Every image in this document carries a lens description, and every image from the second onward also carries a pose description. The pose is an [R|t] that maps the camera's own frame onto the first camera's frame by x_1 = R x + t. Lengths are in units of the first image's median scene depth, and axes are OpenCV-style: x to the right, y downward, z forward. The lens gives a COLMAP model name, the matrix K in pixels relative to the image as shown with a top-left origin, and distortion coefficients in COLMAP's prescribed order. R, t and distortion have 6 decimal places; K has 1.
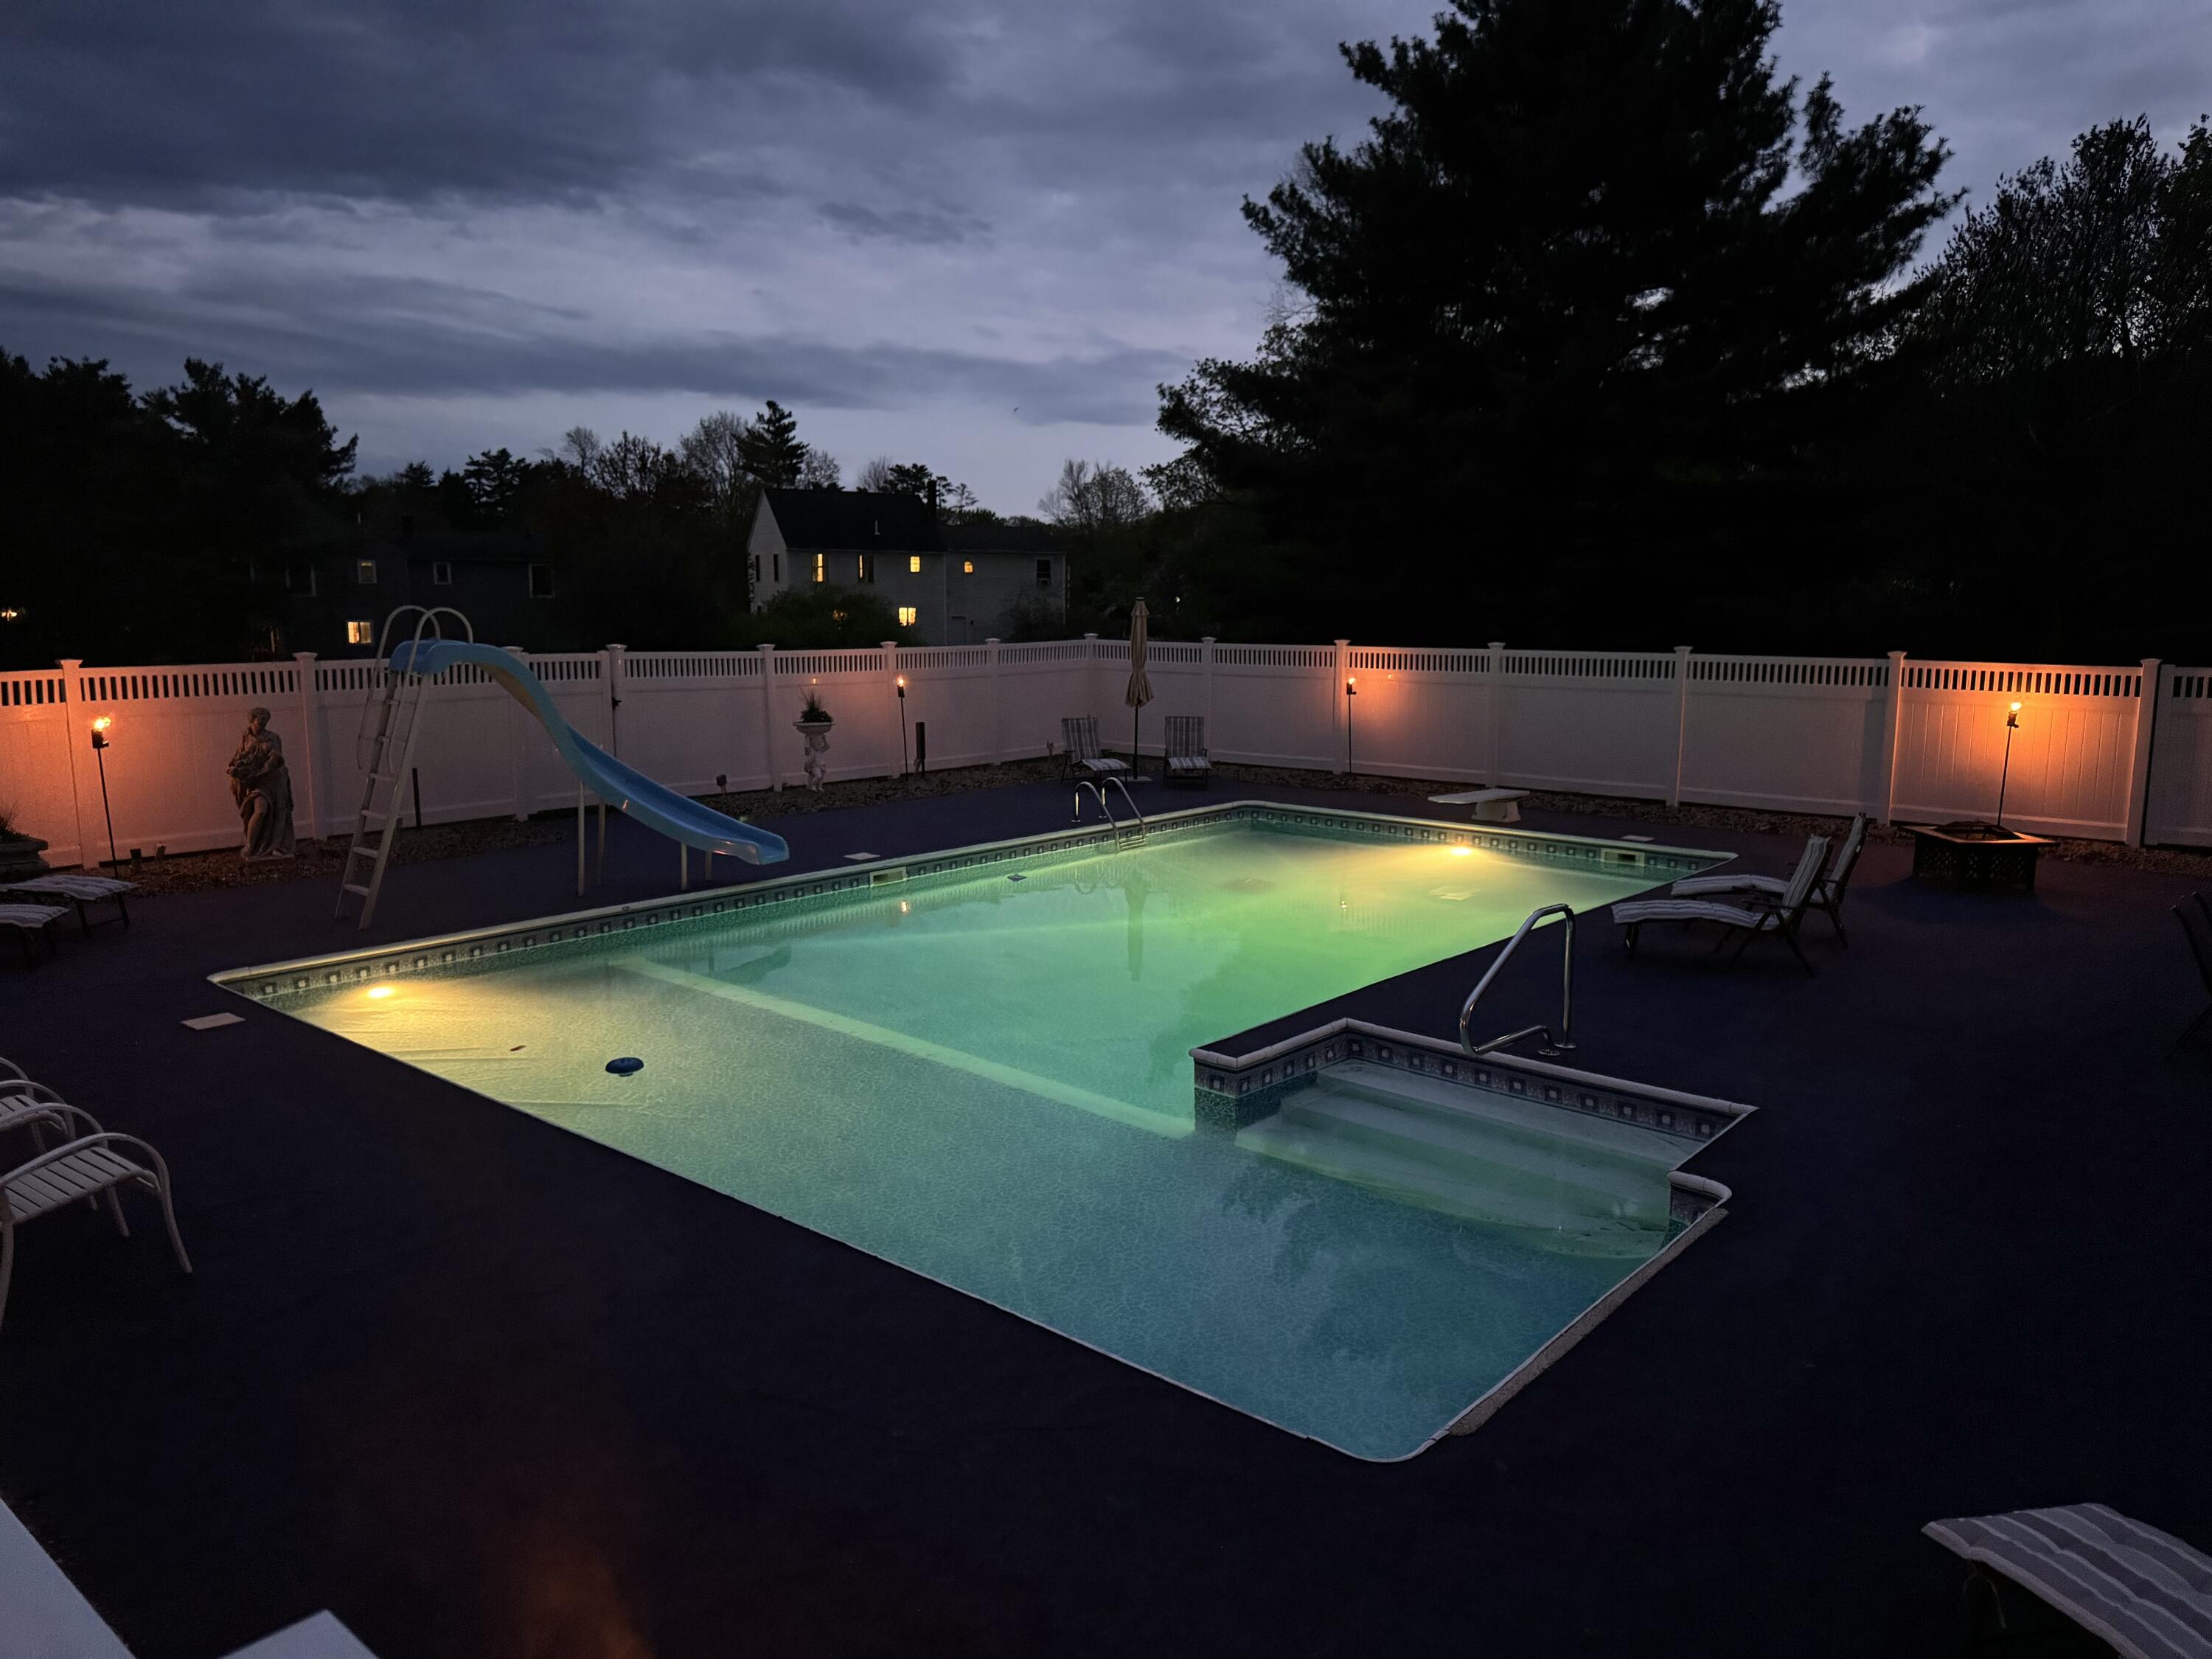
lens RADIAL K [[1545.7, 0, 1123.5], [0, 1545.7, 835.0], [0, 0, 1]] dist [0.084693, -0.097844]
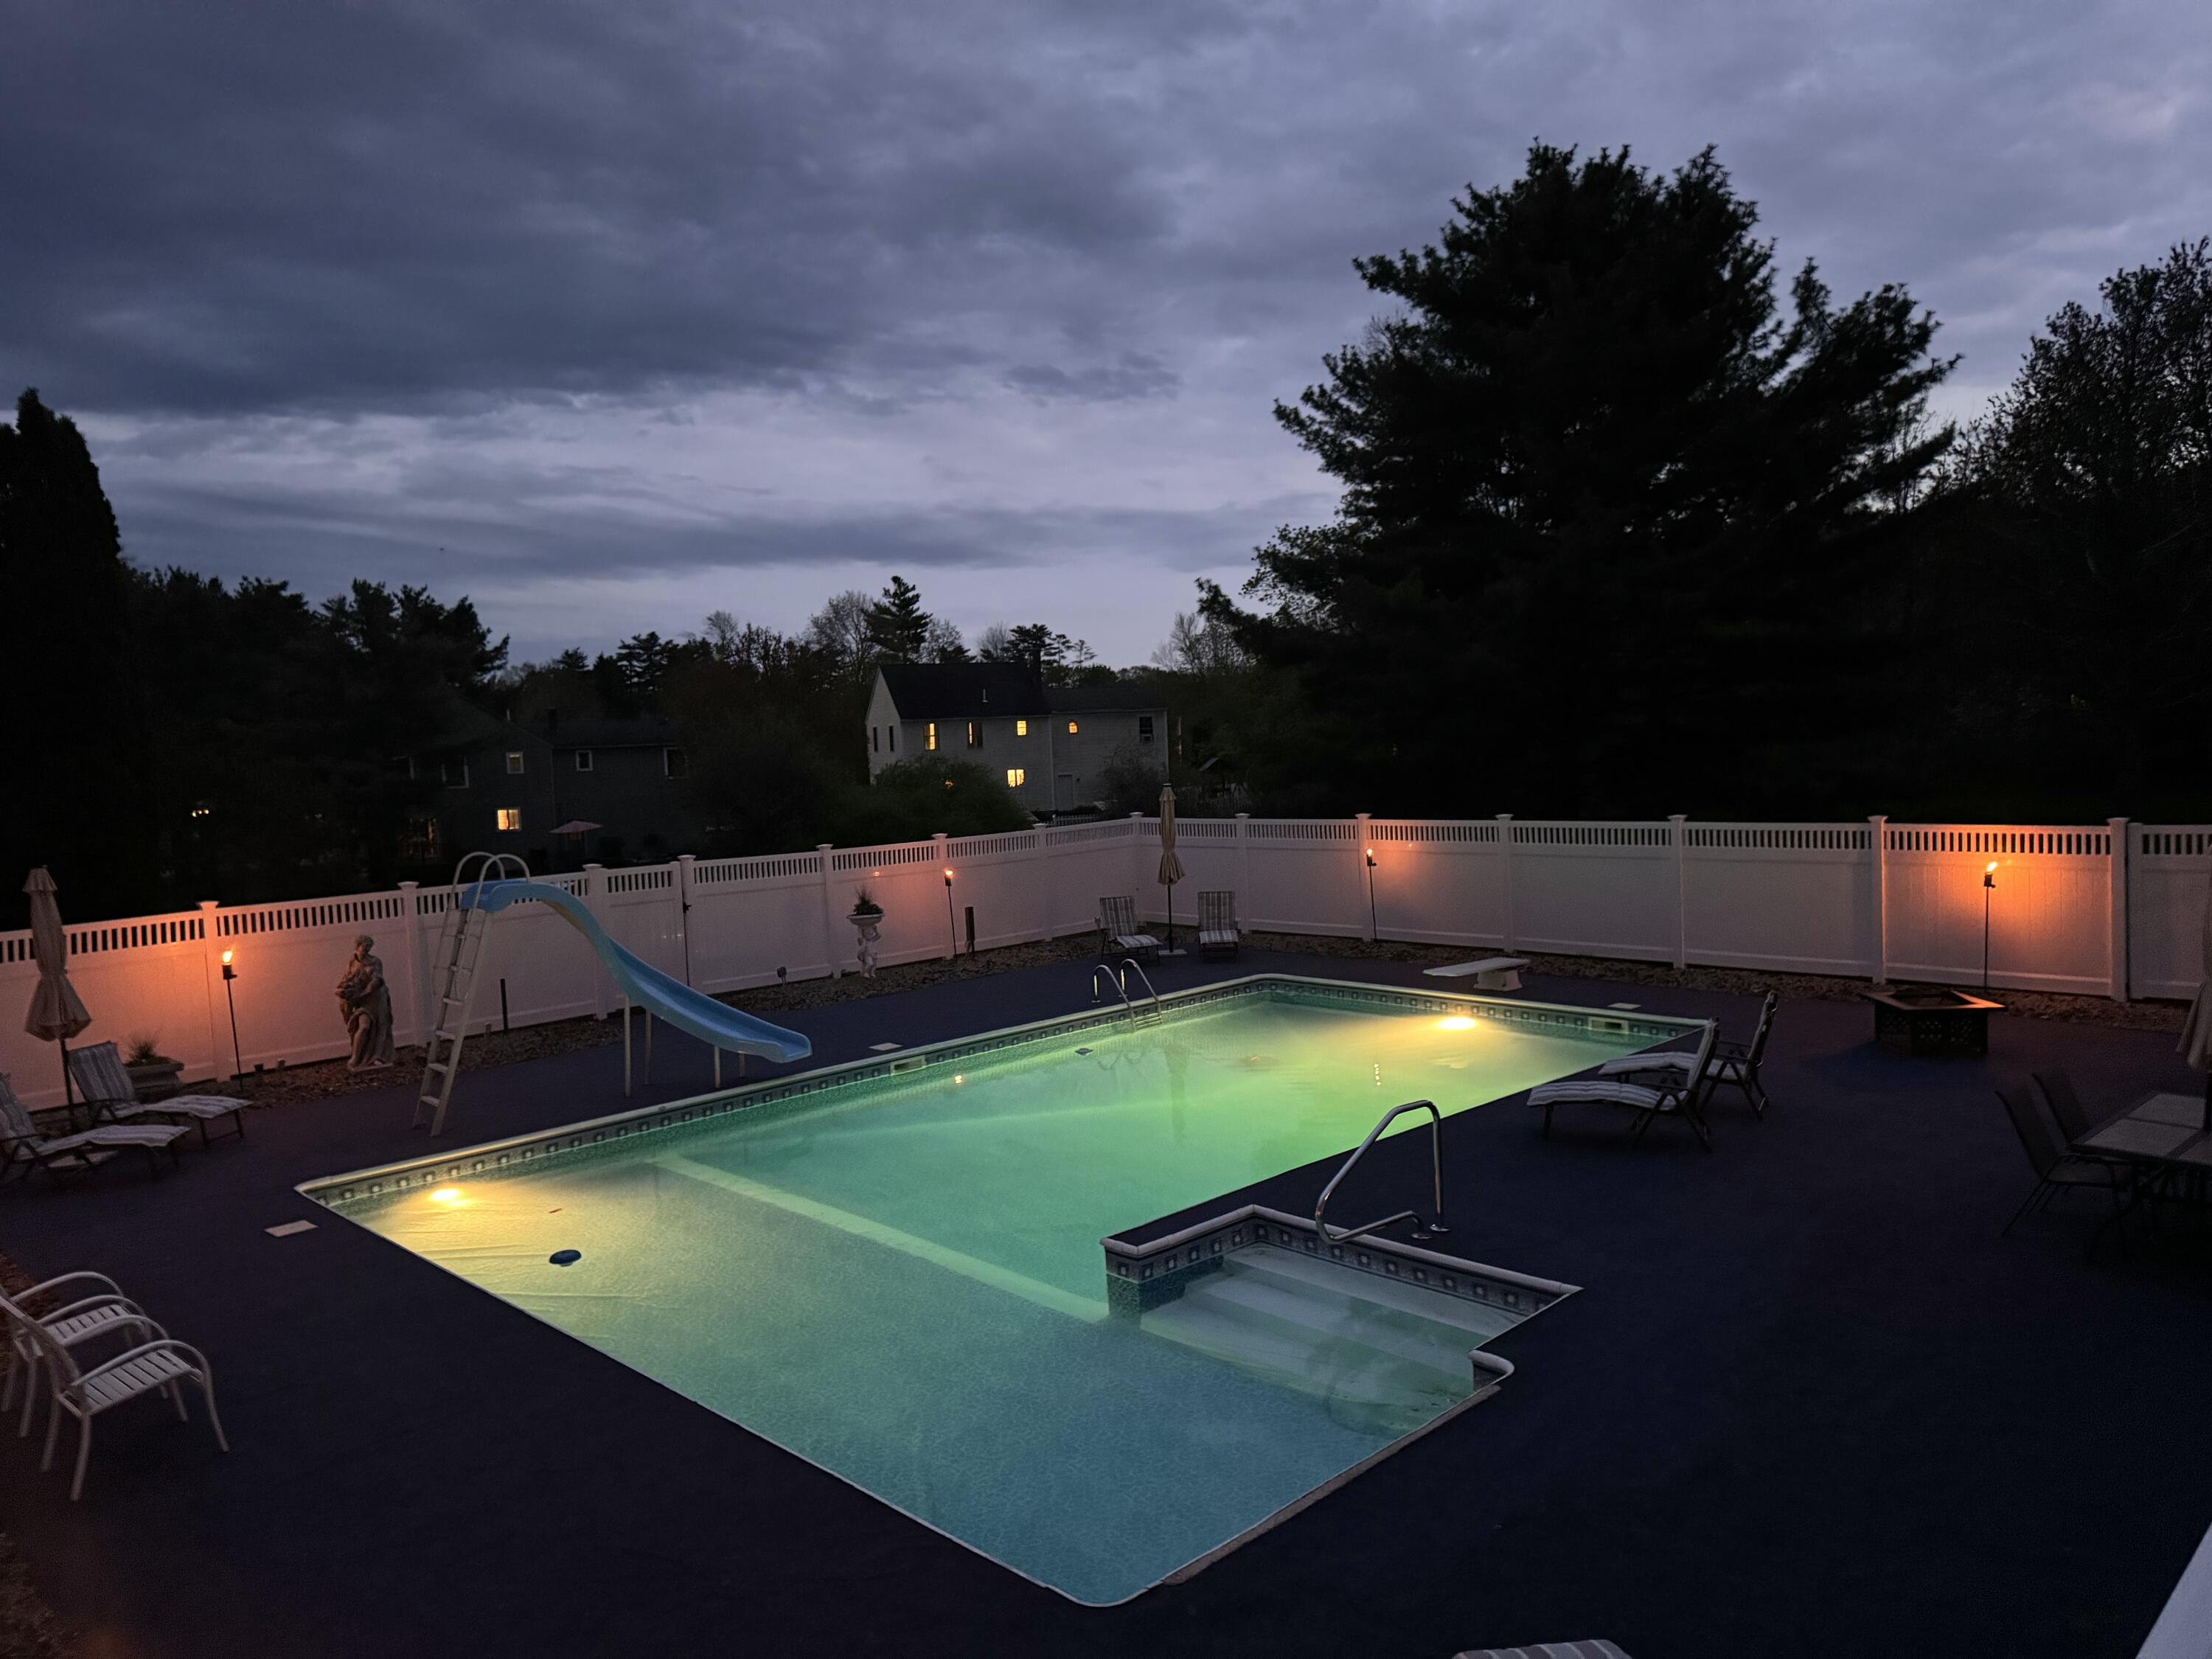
lens RADIAL K [[1545.7, 0, 1108.6], [0, 1545.7, 831.2], [0, 0, 1]] dist [0.084693, -0.097844]
pose [[0.994816, -0.042657, -0.092309, 0.083758], [0.033744, 0.994804, -0.096050, -0.024399], [0.095927, 0.092437, 0.991087, -0.075245]]
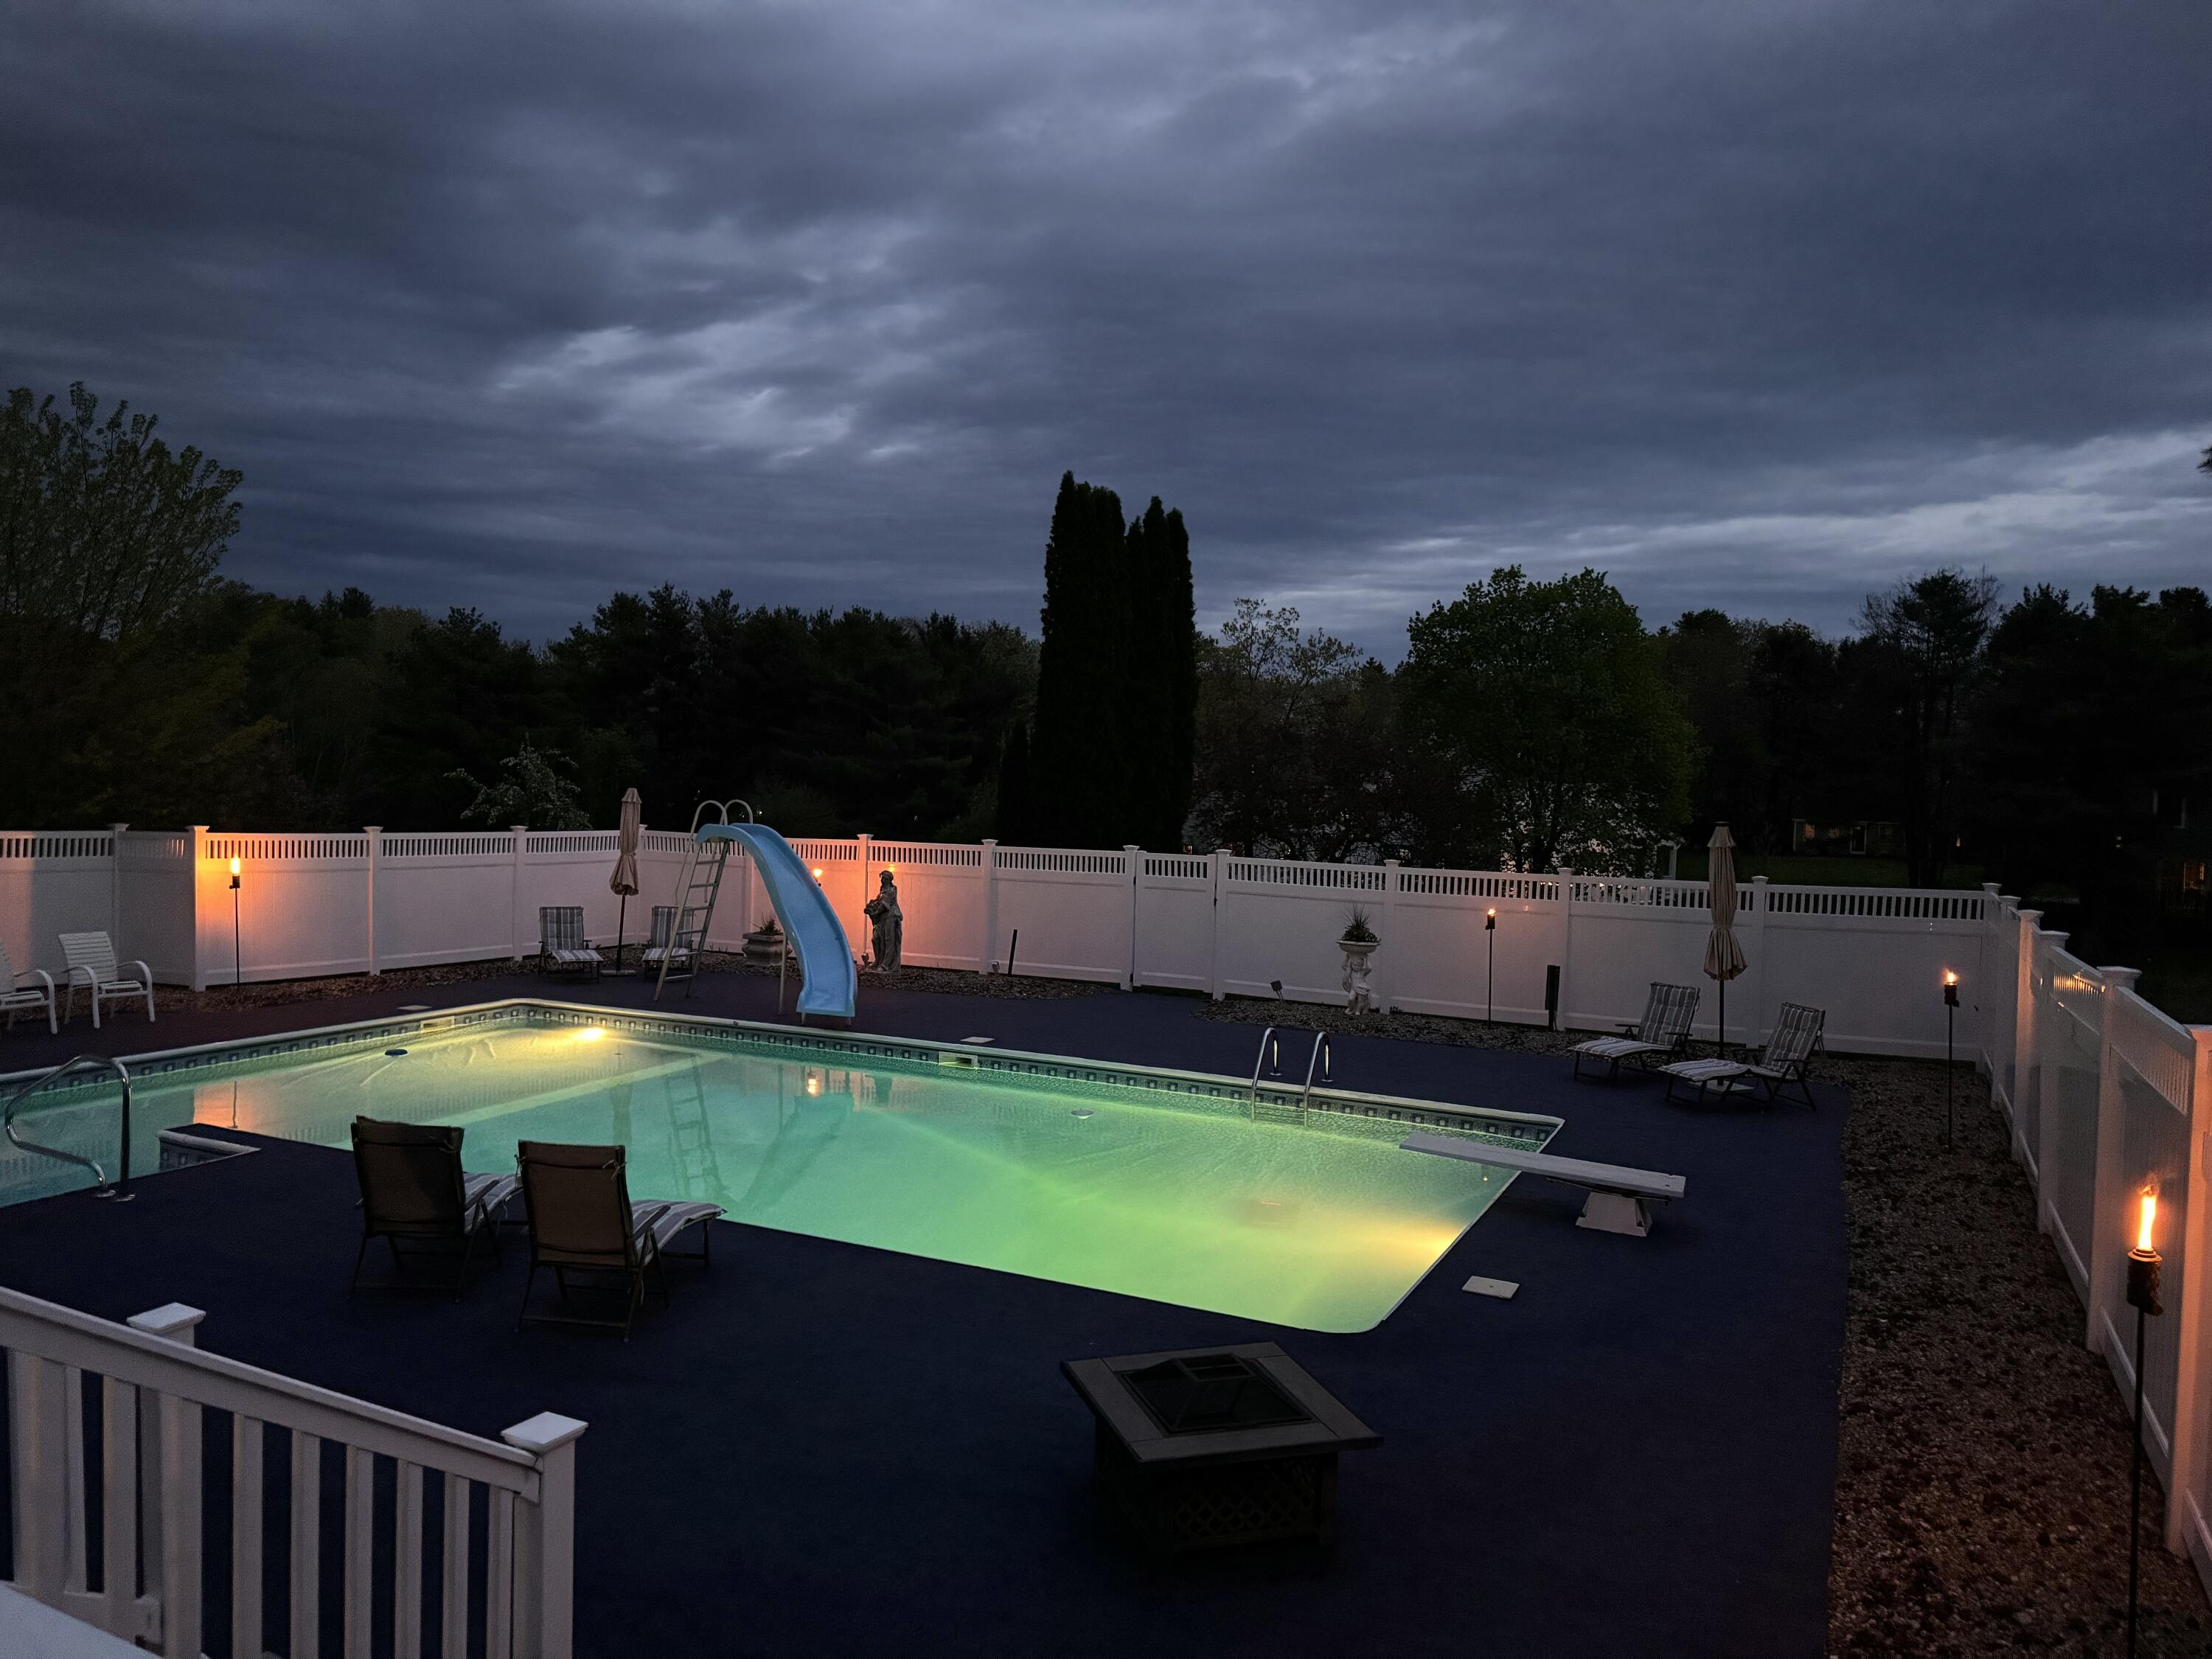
lens RADIAL K [[1545.7, 0, 1083.9], [0, 1545.7, 825.1], [0, 0, 1]] dist [0.084693, -0.097844]
pose [[0.222413, 0.026931, -0.974580, 0.782555], [-0.176461, 0.984221, -0.013074, -0.116482], [0.958850, 0.174884, 0.223656, 0.717084]]
